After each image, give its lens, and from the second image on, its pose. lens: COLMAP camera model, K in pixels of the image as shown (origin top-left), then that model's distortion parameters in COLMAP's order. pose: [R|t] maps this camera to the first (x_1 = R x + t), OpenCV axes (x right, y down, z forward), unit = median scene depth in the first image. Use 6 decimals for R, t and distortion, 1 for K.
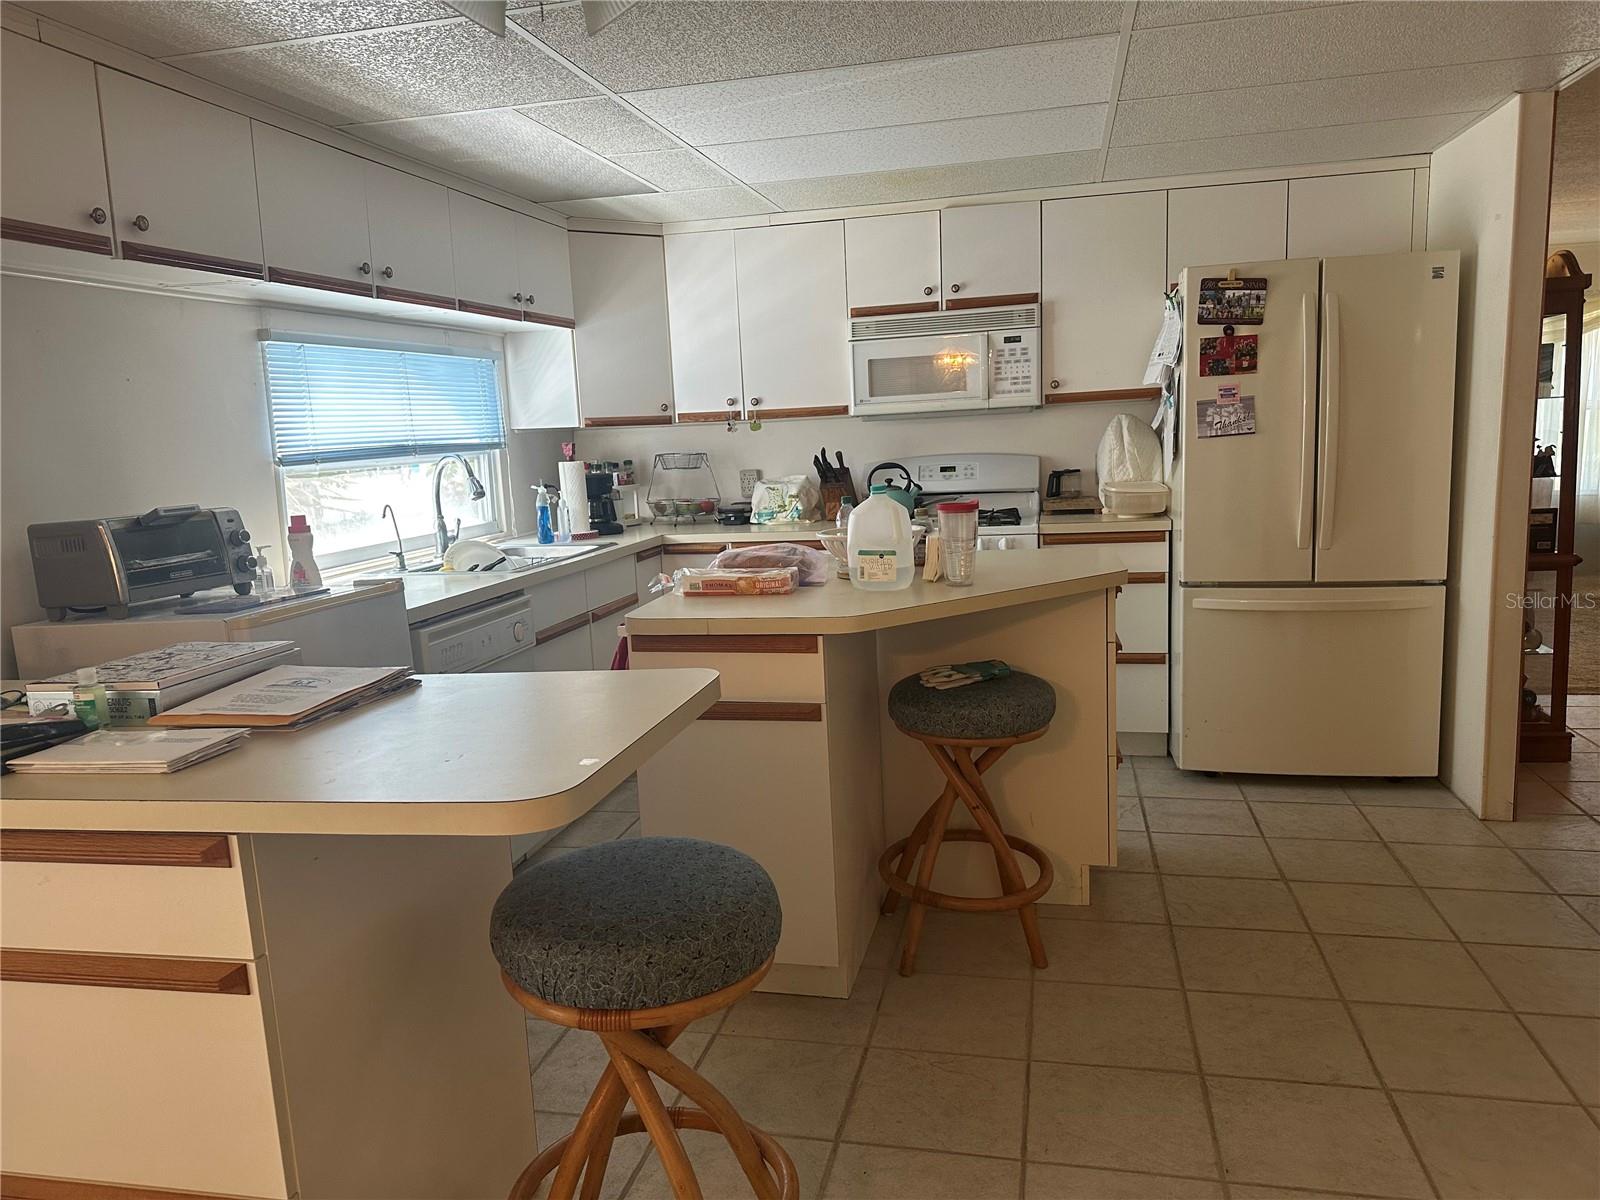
lens RADIAL K [[1119.2, 0, 791.8], [0, 1119.2, 607.0], [0, 0, 1]] dist [0.040972, -0.048313]
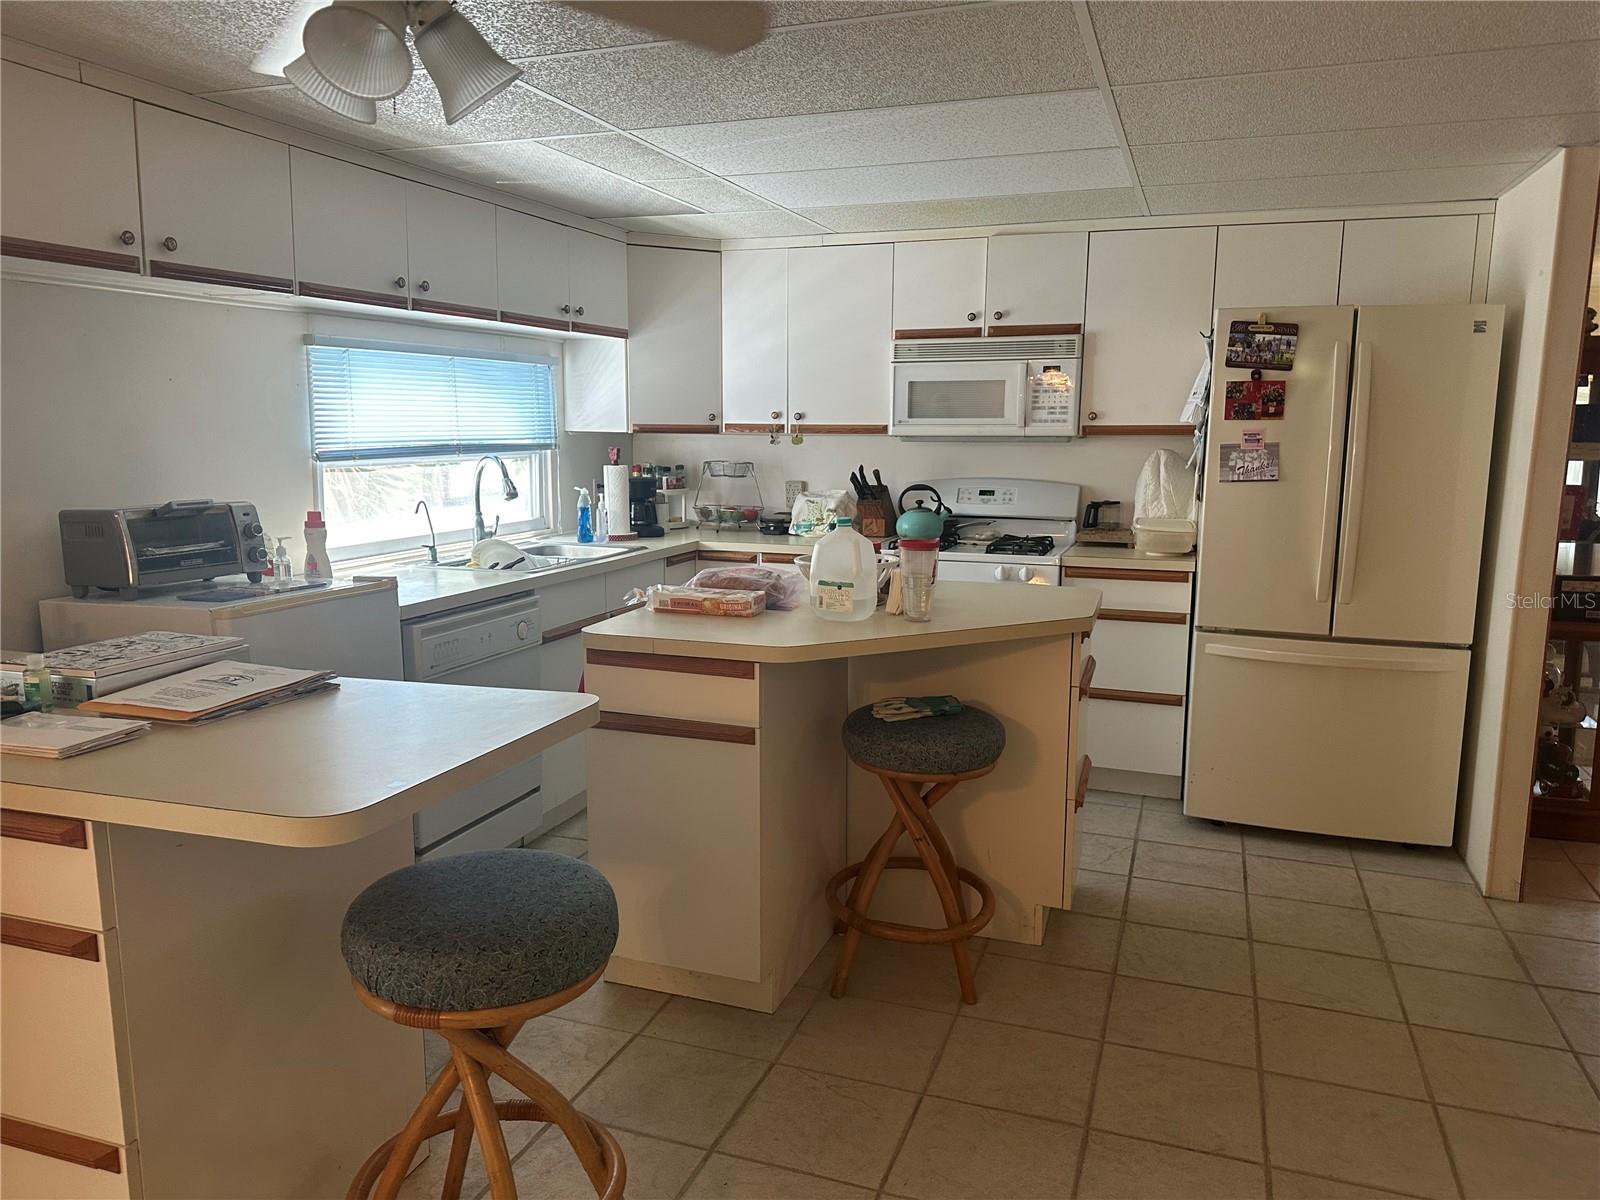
lens RADIAL K [[1119.2, 0, 800.2], [0, 1119.2, 600.0], [0, 0, 1]] dist [0.040972, -0.048313]
pose [[0.991725, 0.070106, -0.107550, 0.133622], [-0.070005, 0.997535, 0.004712, -0.031263], [0.107615, 0.002856, 0.994189, -0.022082]]
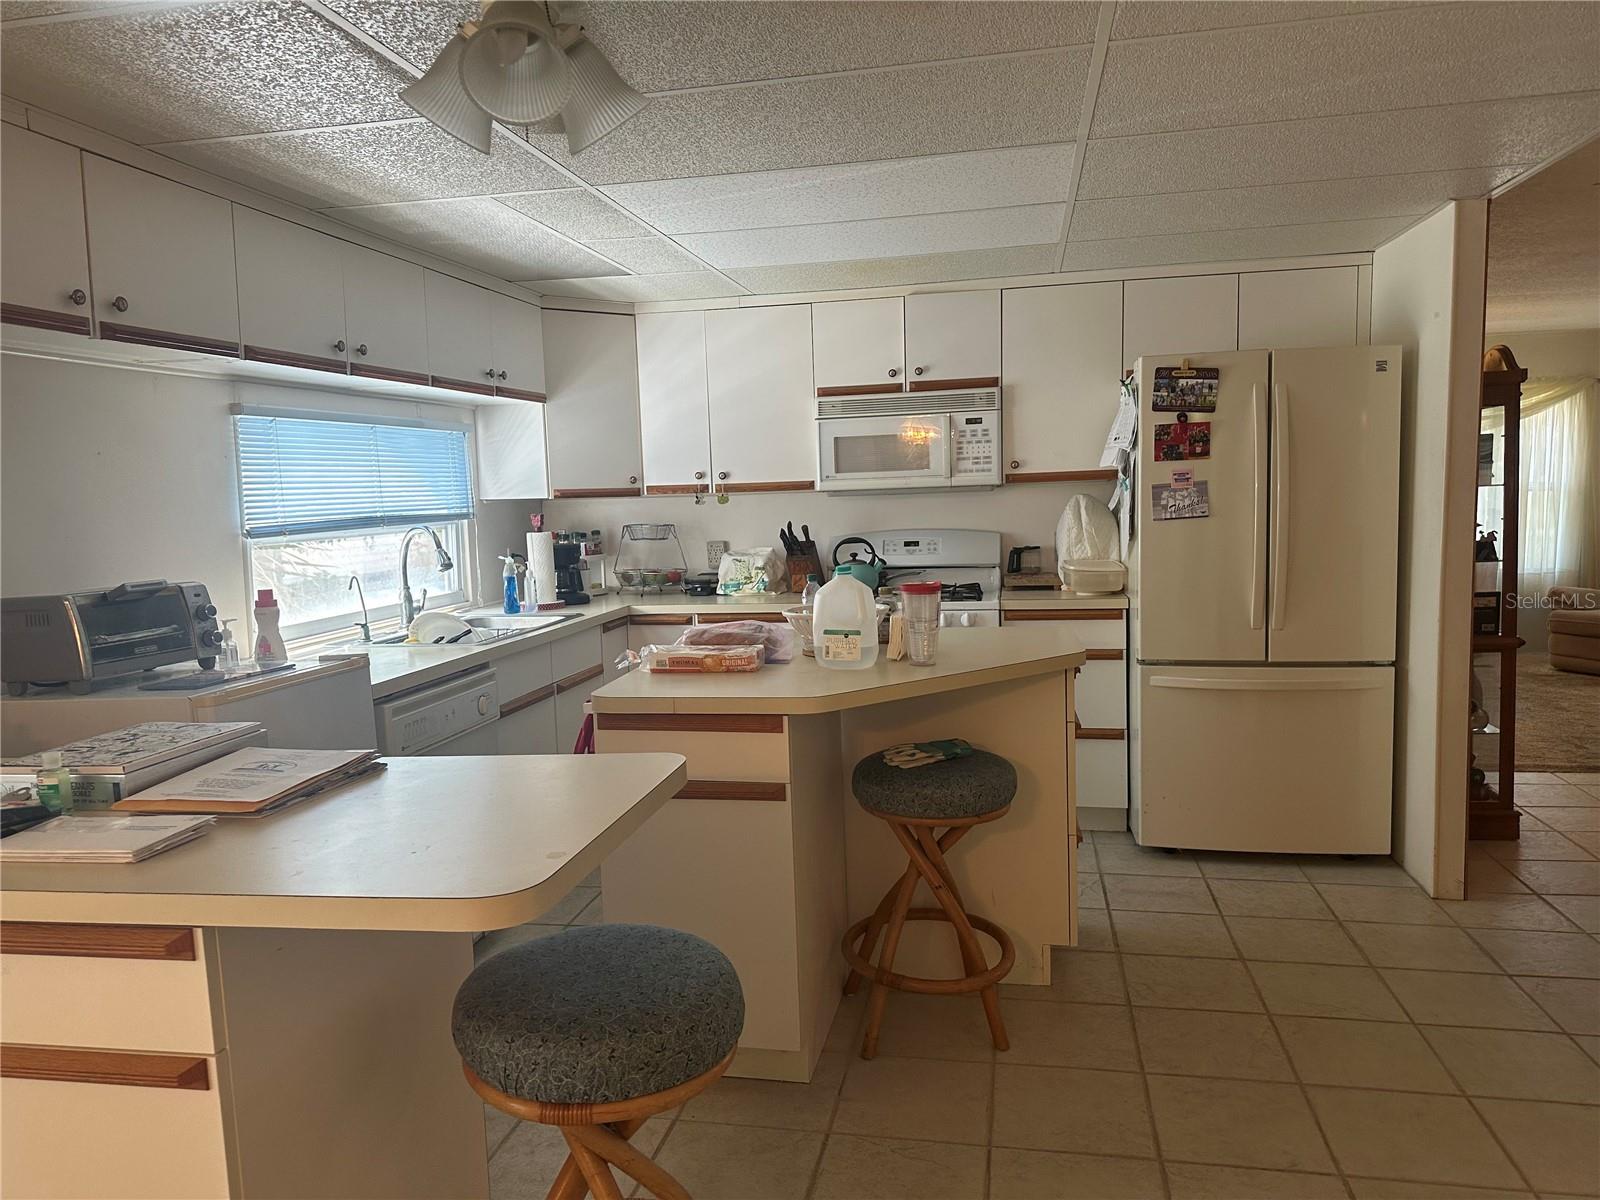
lens RADIAL K [[1119.2, 0, 788.0], [0, 1119.2, 608.5], [0, 0, 1]] dist [0.040972, -0.048313]
pose [[0.999532, 0.011099, 0.028498, -0.001495], [-0.009547, 0.998494, -0.054031, -0.013177], [-0.029055, 0.053734, 0.998132, -0.012433]]
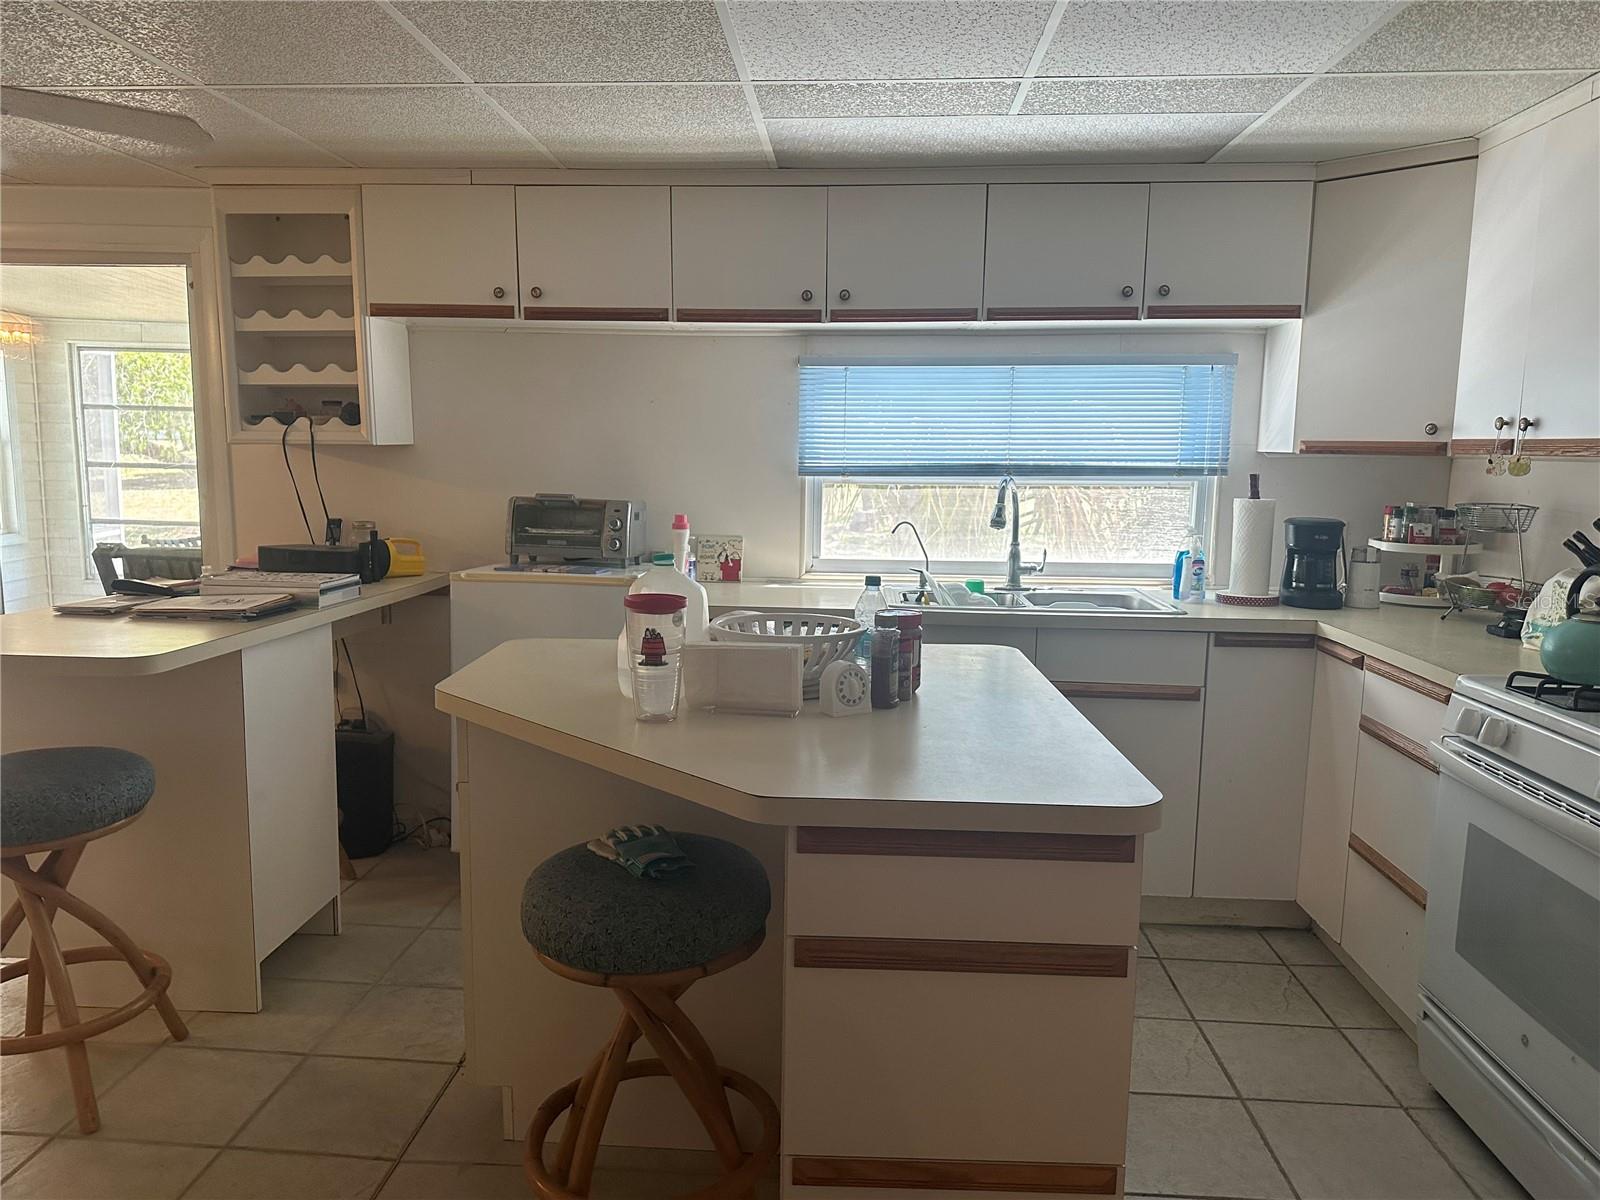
lens RADIAL K [[1119.2, 0, 776.9], [0, 1119.2, 599.6], [0, 0, 1]] dist [0.040972, -0.048313]
pose [[0.179621, 0.173942, -0.968236, 0.679459], [-0.177551, 0.973812, 0.142006, -0.163691], [0.967580, 0.146404, 0.205801, 0.785570]]
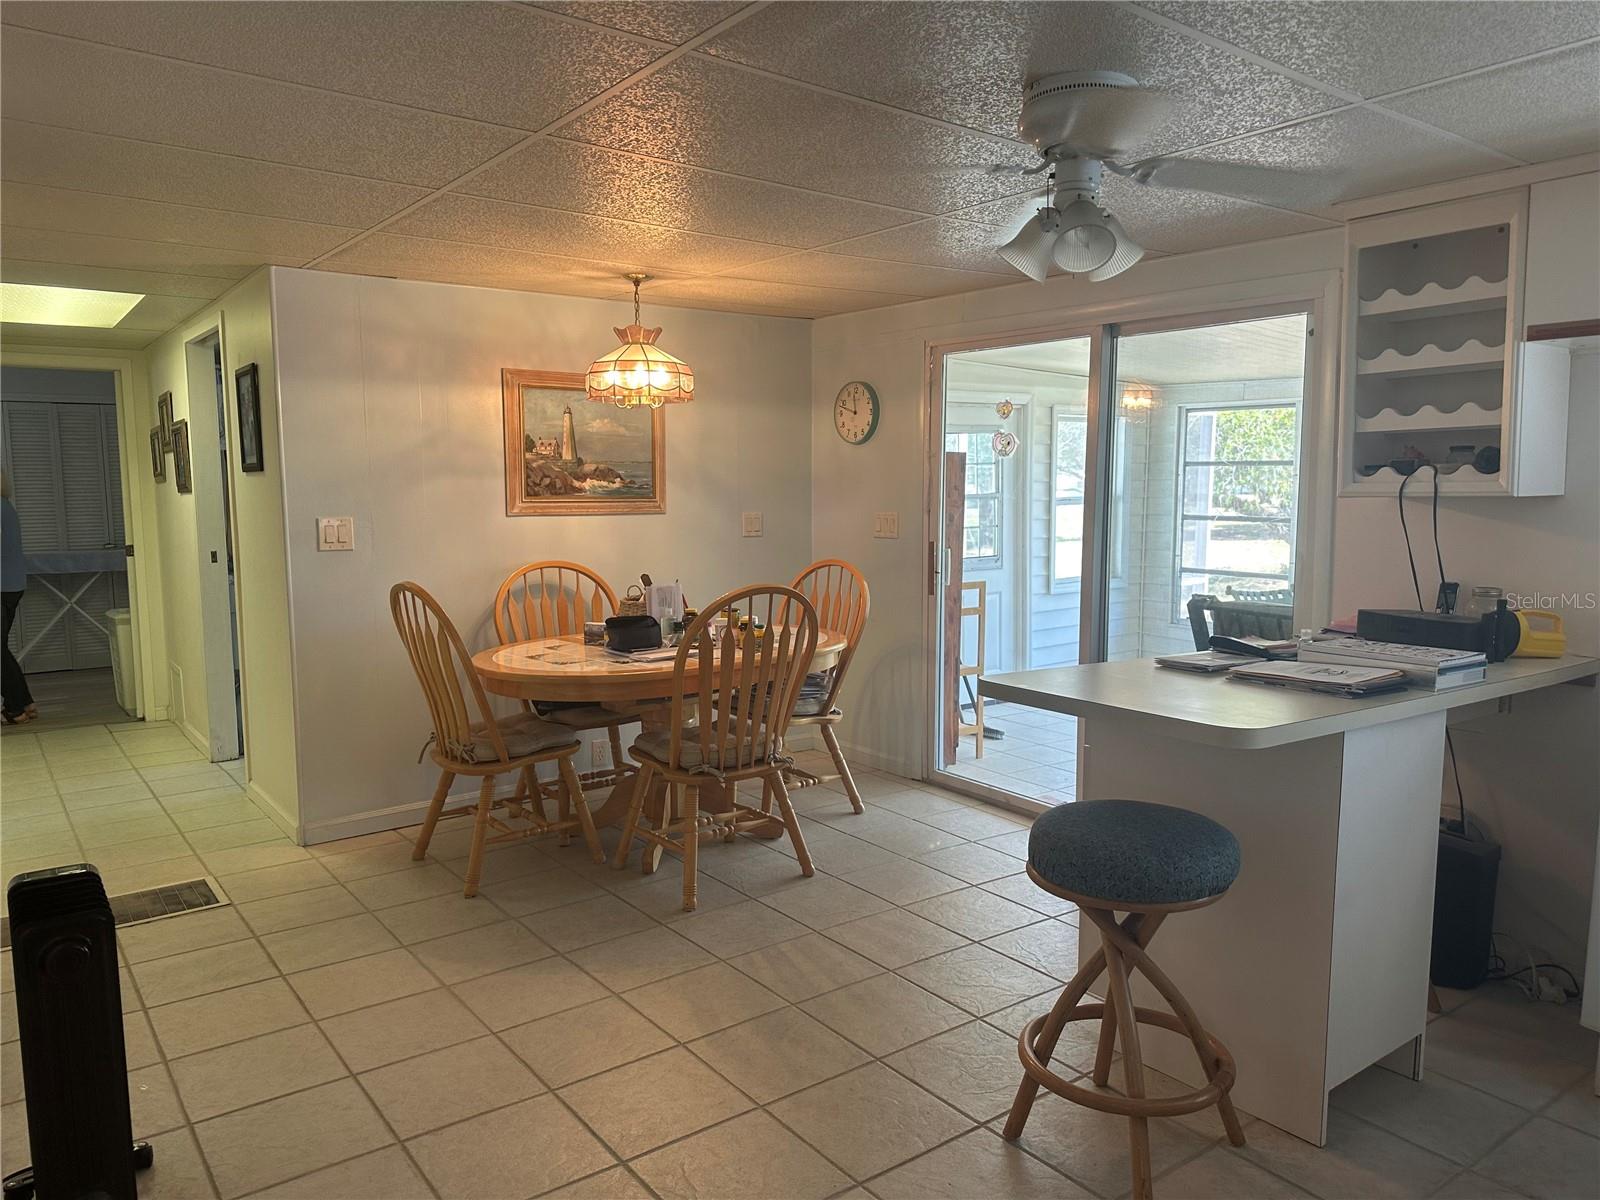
lens RADIAL K [[1119.2, 0, 796.8], [0, 1119.2, 600.8], [0, 0, 1]] dist [0.040972, -0.048313]
pose [[-0.635543, 0.112991, -0.763752, 0.587629], [-0.100528, 0.968701, 0.226964, -0.151639], [0.765493, 0.221024, -0.604293, 0.734371]]
